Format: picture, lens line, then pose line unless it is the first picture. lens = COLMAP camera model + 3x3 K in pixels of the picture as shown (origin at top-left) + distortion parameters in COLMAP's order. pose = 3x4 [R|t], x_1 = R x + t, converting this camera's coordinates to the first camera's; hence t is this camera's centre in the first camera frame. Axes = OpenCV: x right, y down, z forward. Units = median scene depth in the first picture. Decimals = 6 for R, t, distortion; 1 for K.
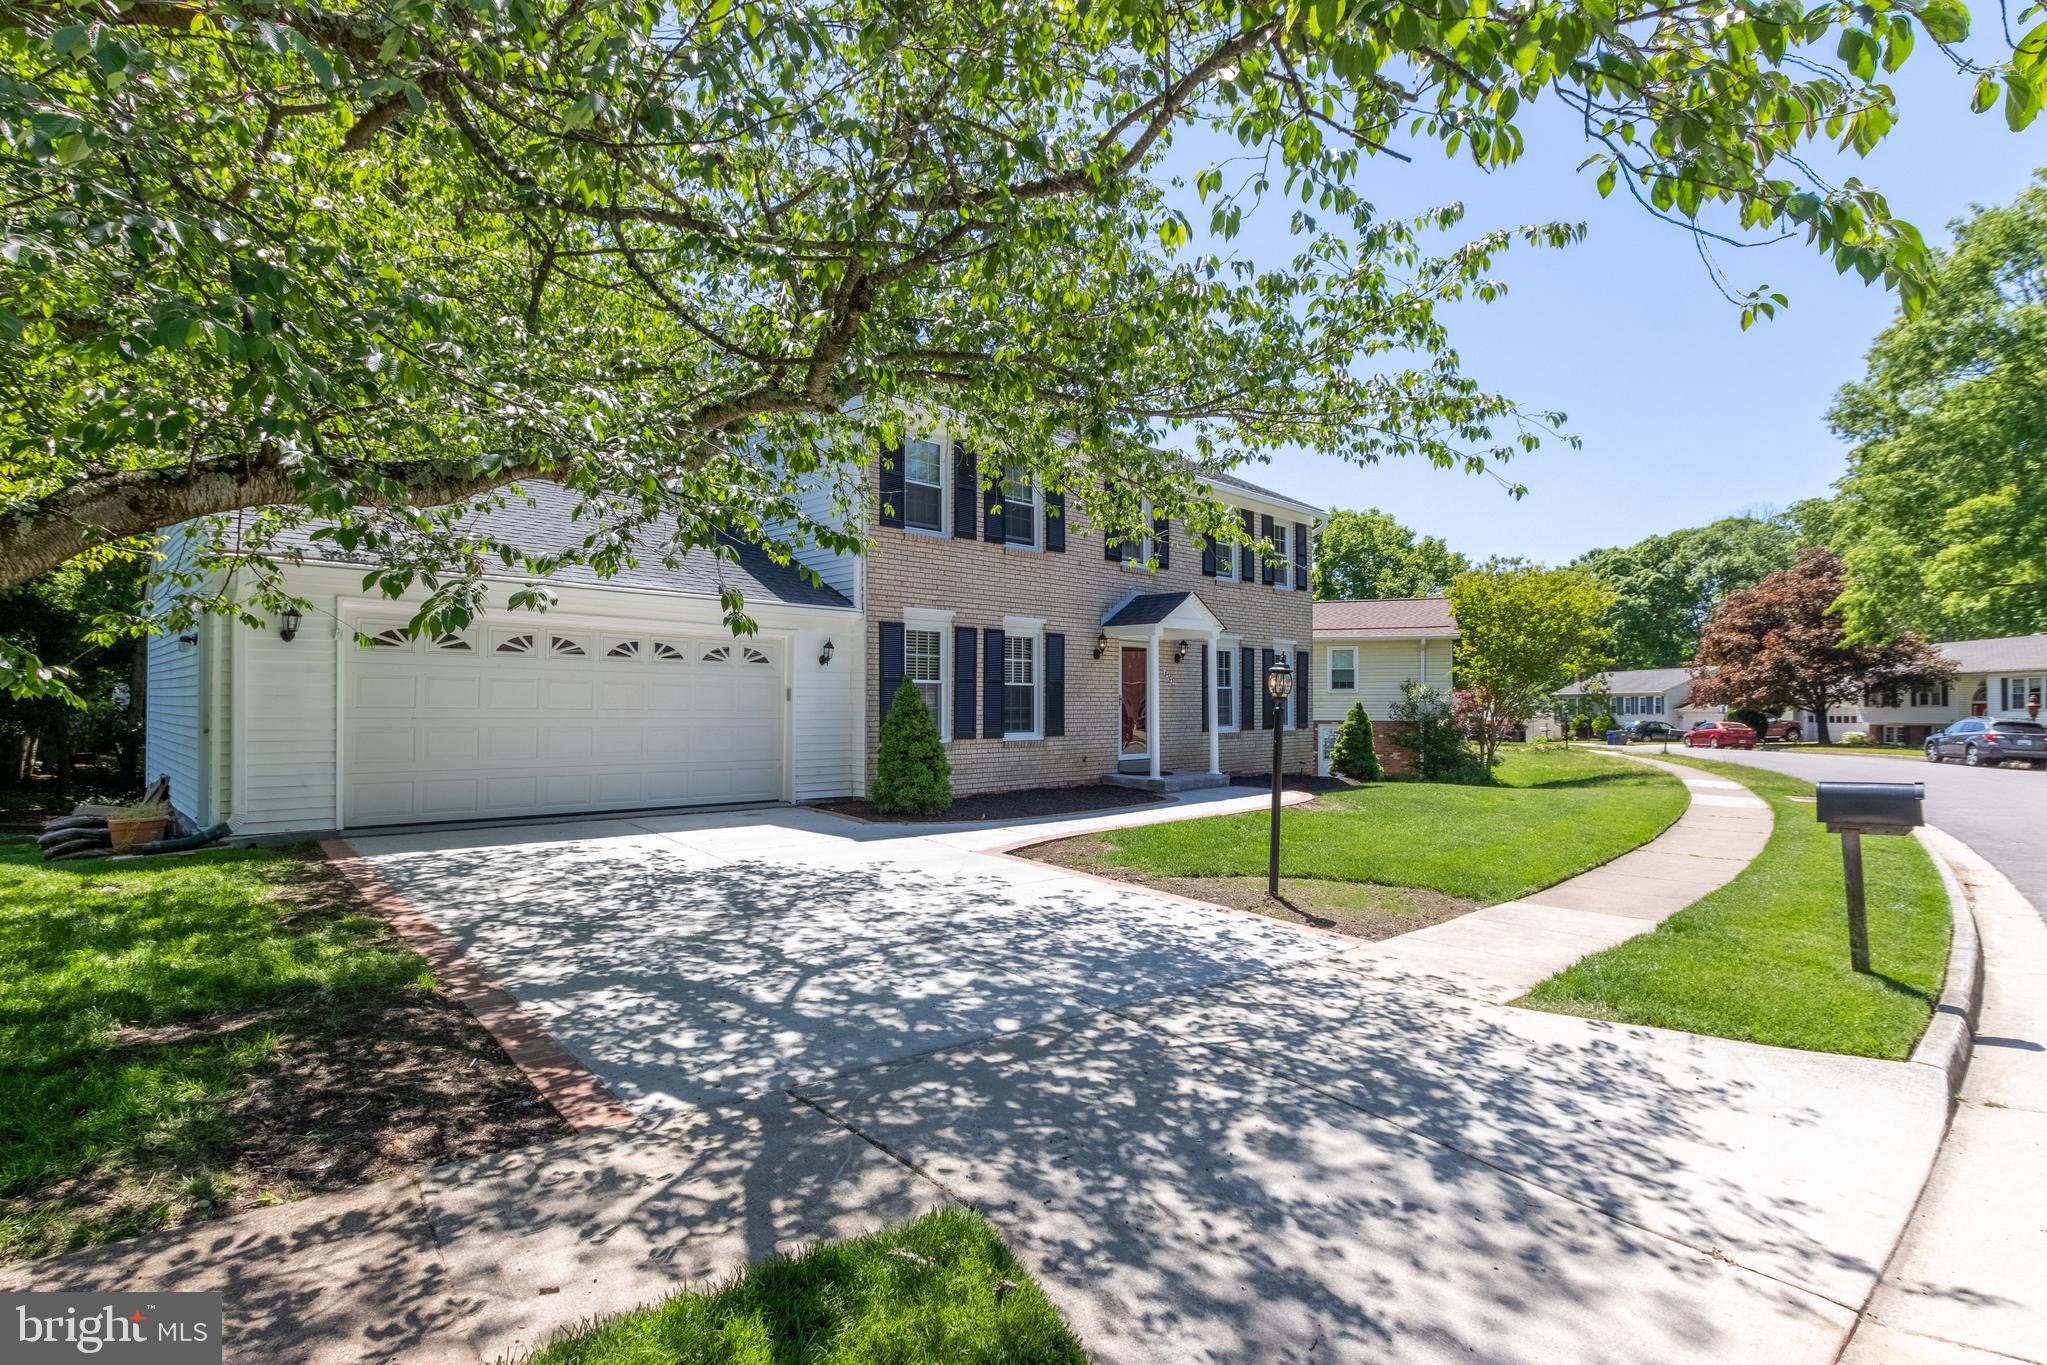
lens RADIAL K [[990.2, 0, 1023.5], [0, 990.2, 682.5], [0, 0, 1]] dist [0.002479, 0.000199]
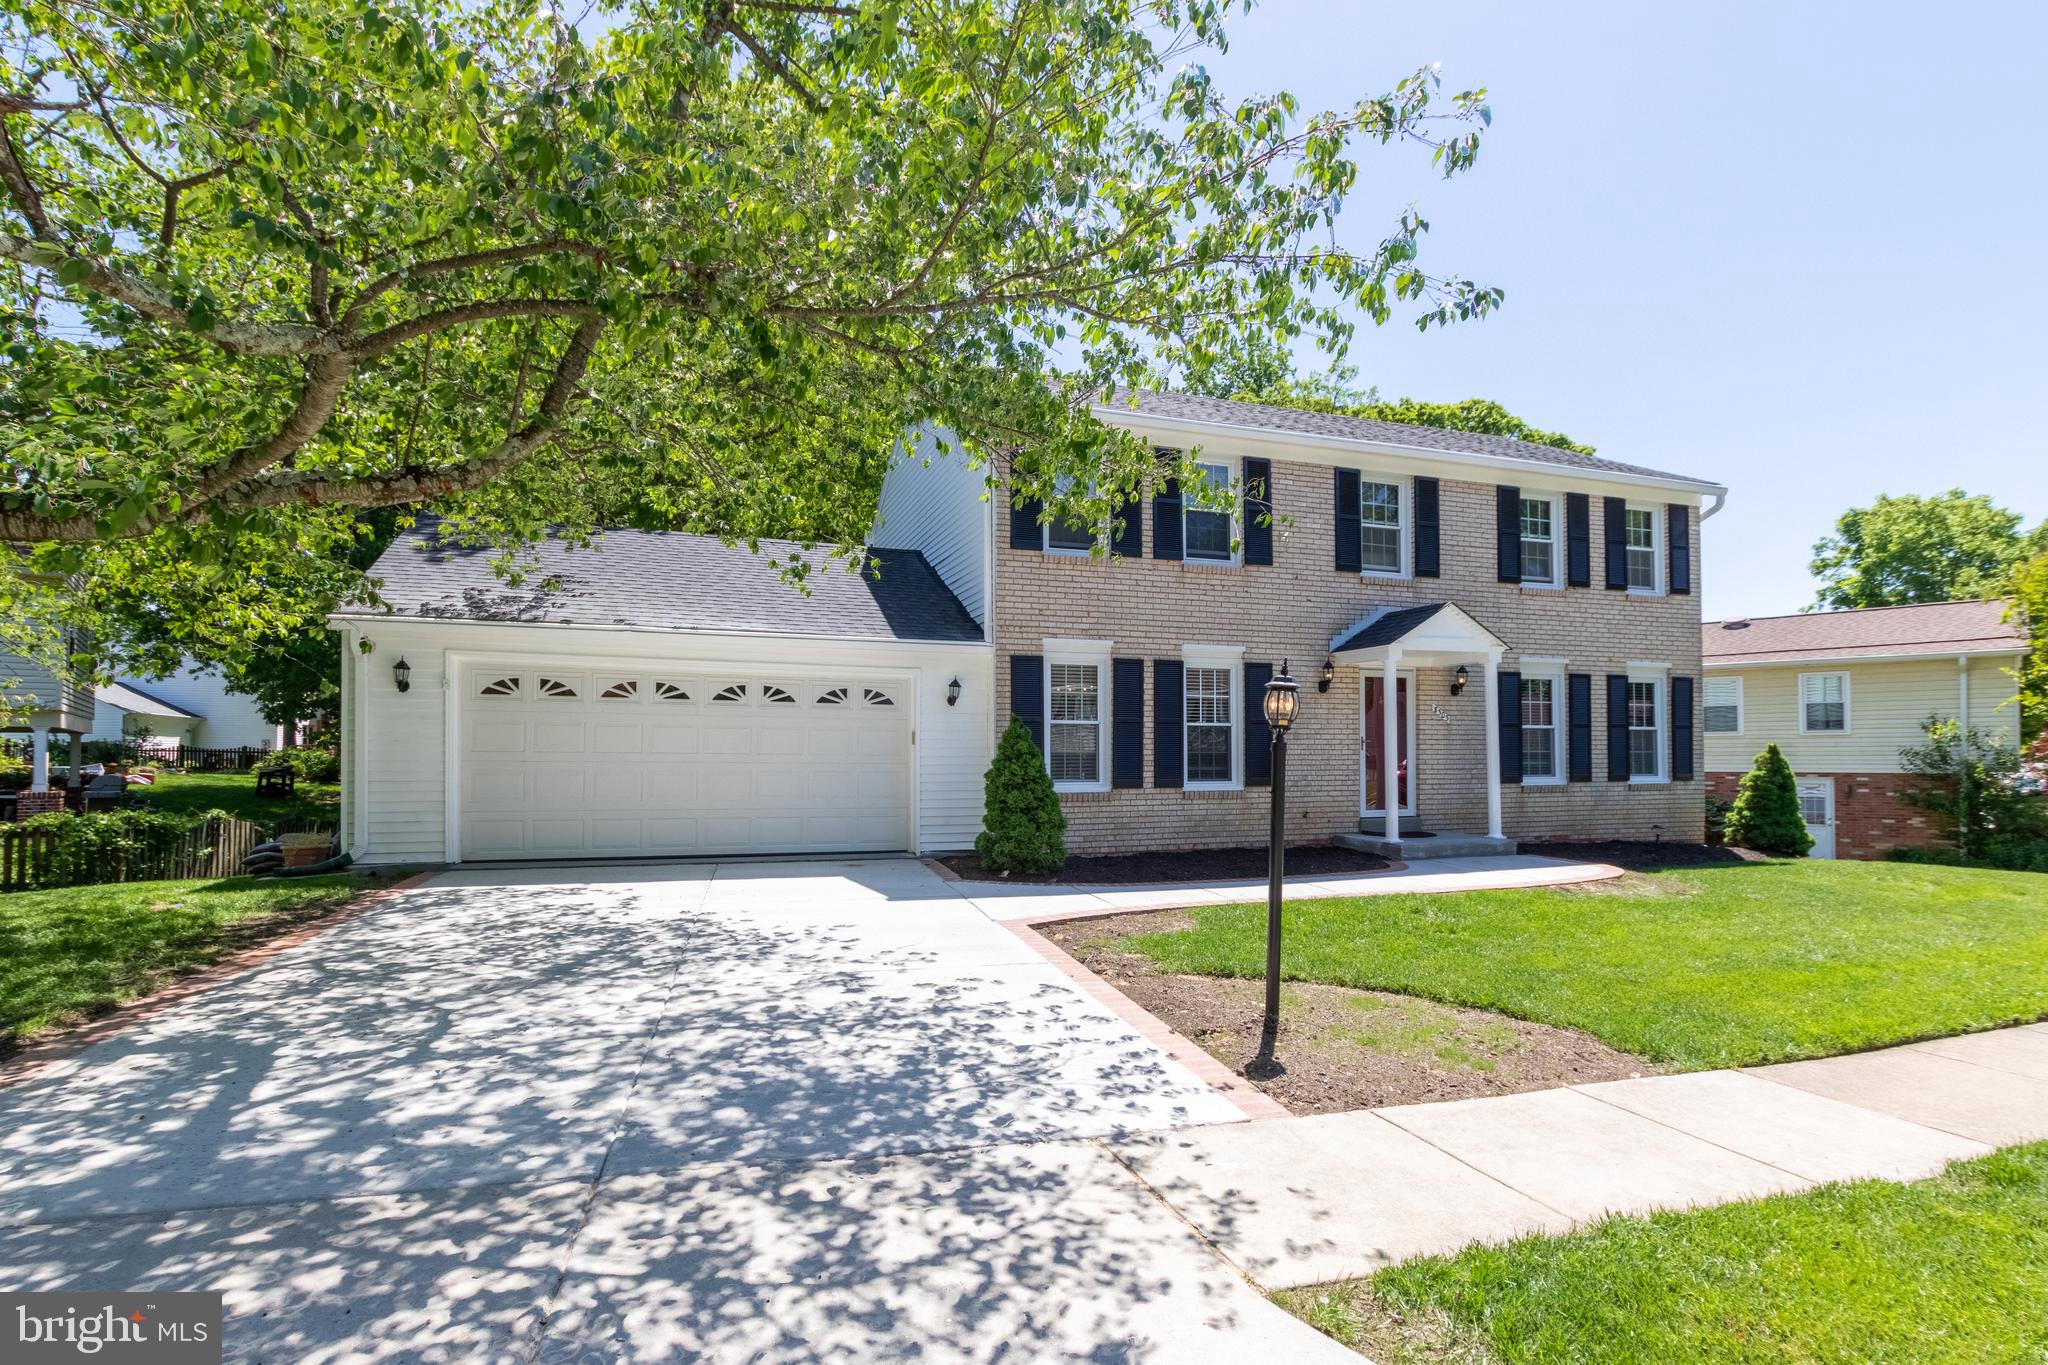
lens RADIAL K [[979.6, 0, 1042.7], [0, 979.6, 741.5], [0, 0, 1]] dist [0.002070, 0.000365]
pose [[0.903538, -0.010297, -0.428383, 0.226977], [0.012817, 0.999913, 0.002999, 0.012095], [0.428315, -0.008200, 0.903592, 0.181981]]
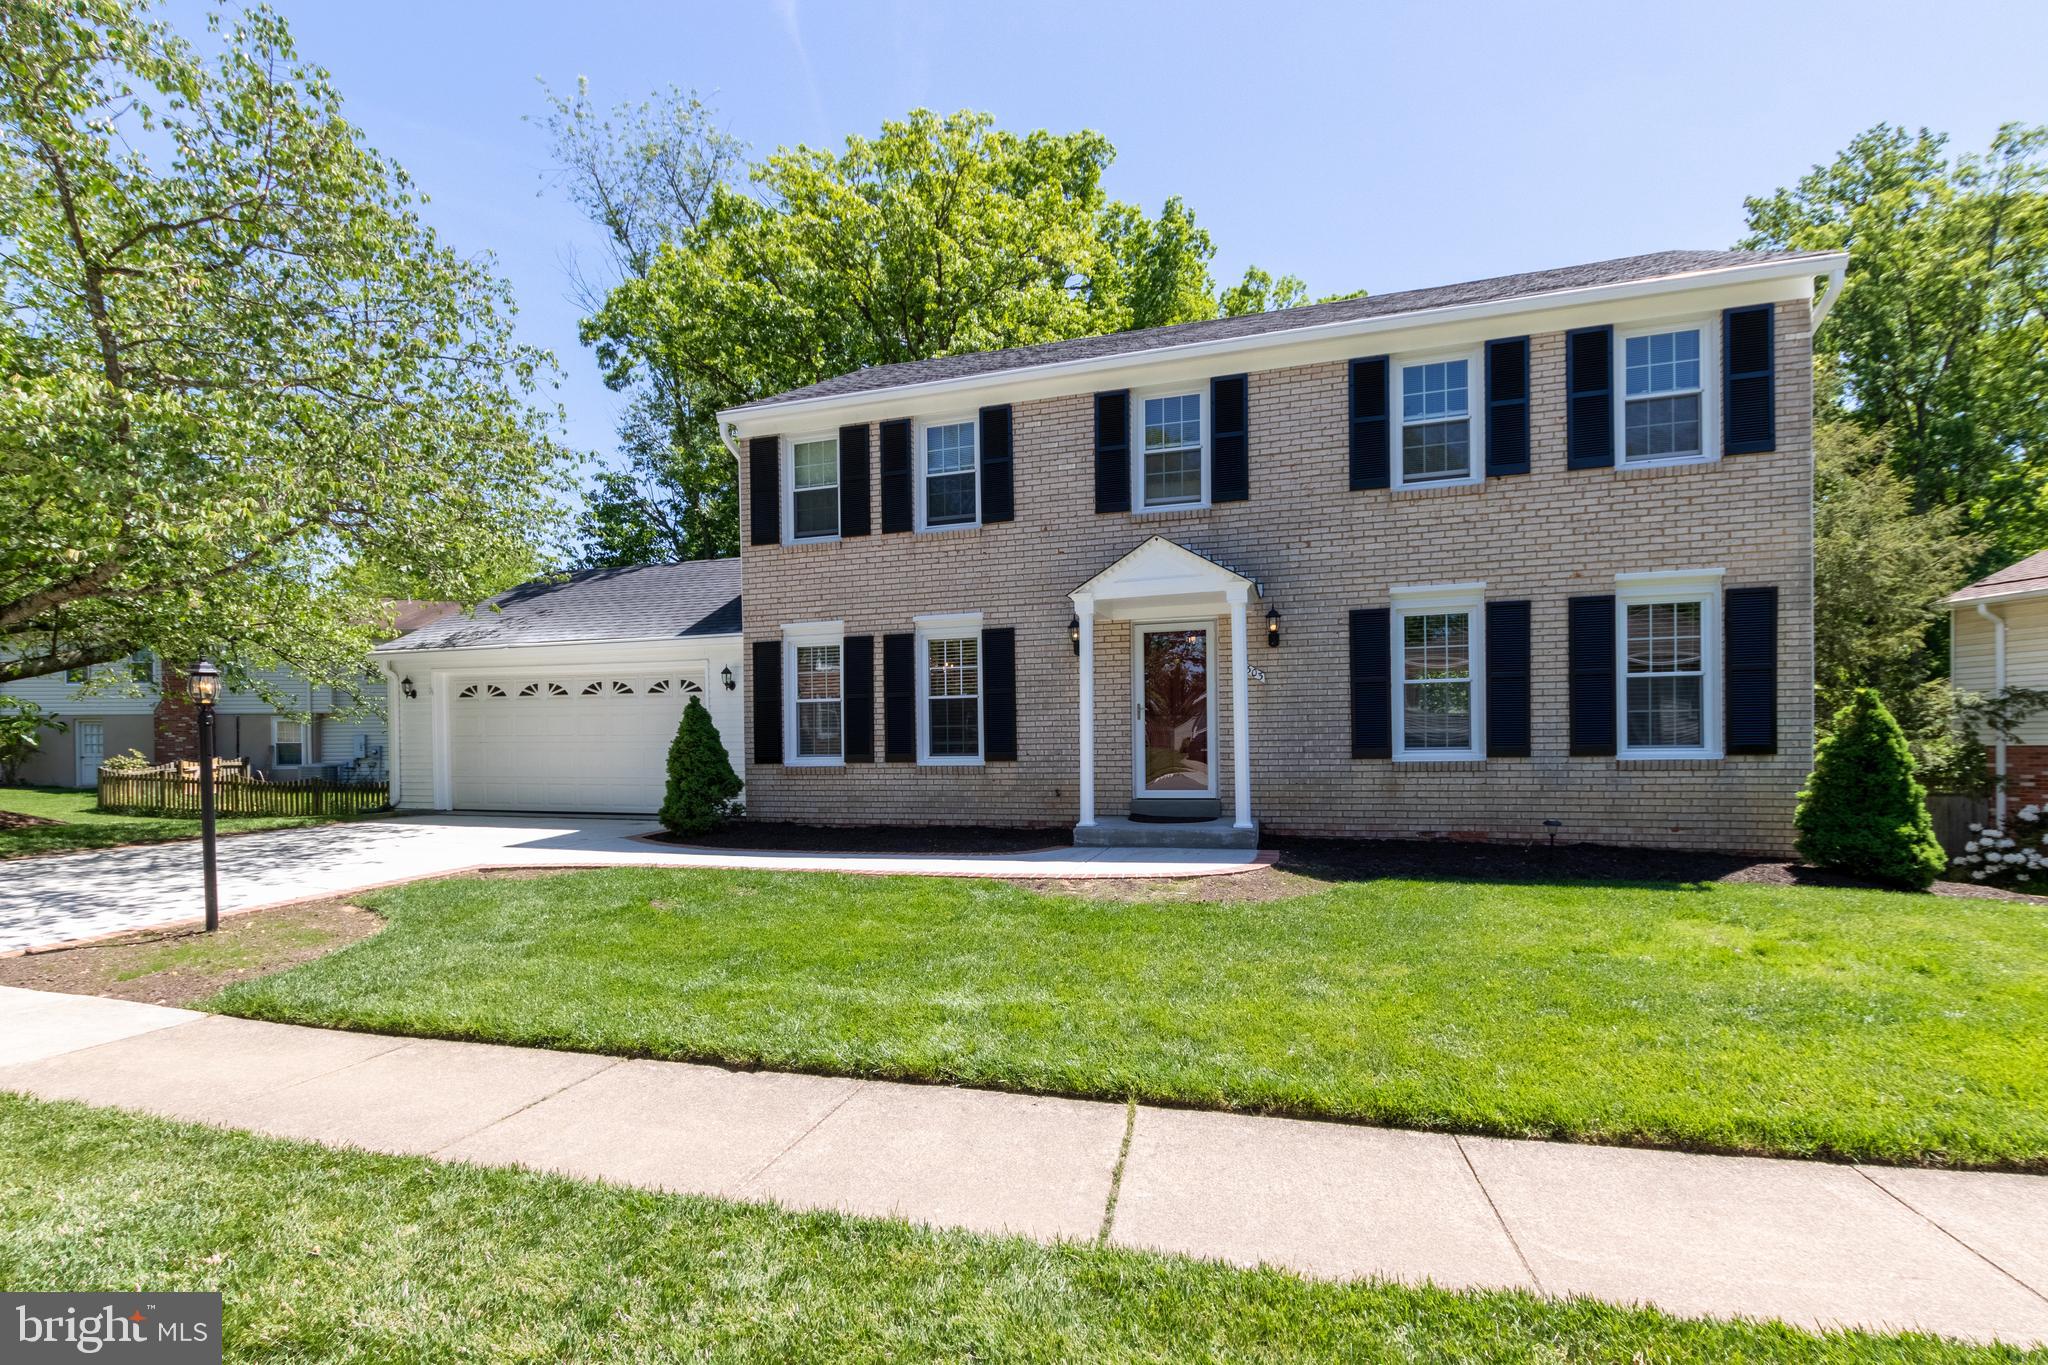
lens RADIAL K [[964.5, 0, 1026.1], [0, 964.5, 769.6], [0, 0, 1]] dist [0.002383, -0.000148]
pose [[0.459299, 0.010521, -0.888219, 0.736428], [0.032397, 0.999066, 0.028587, 0.041032], [0.887691, -0.041905, 0.458530, 0.689678]]
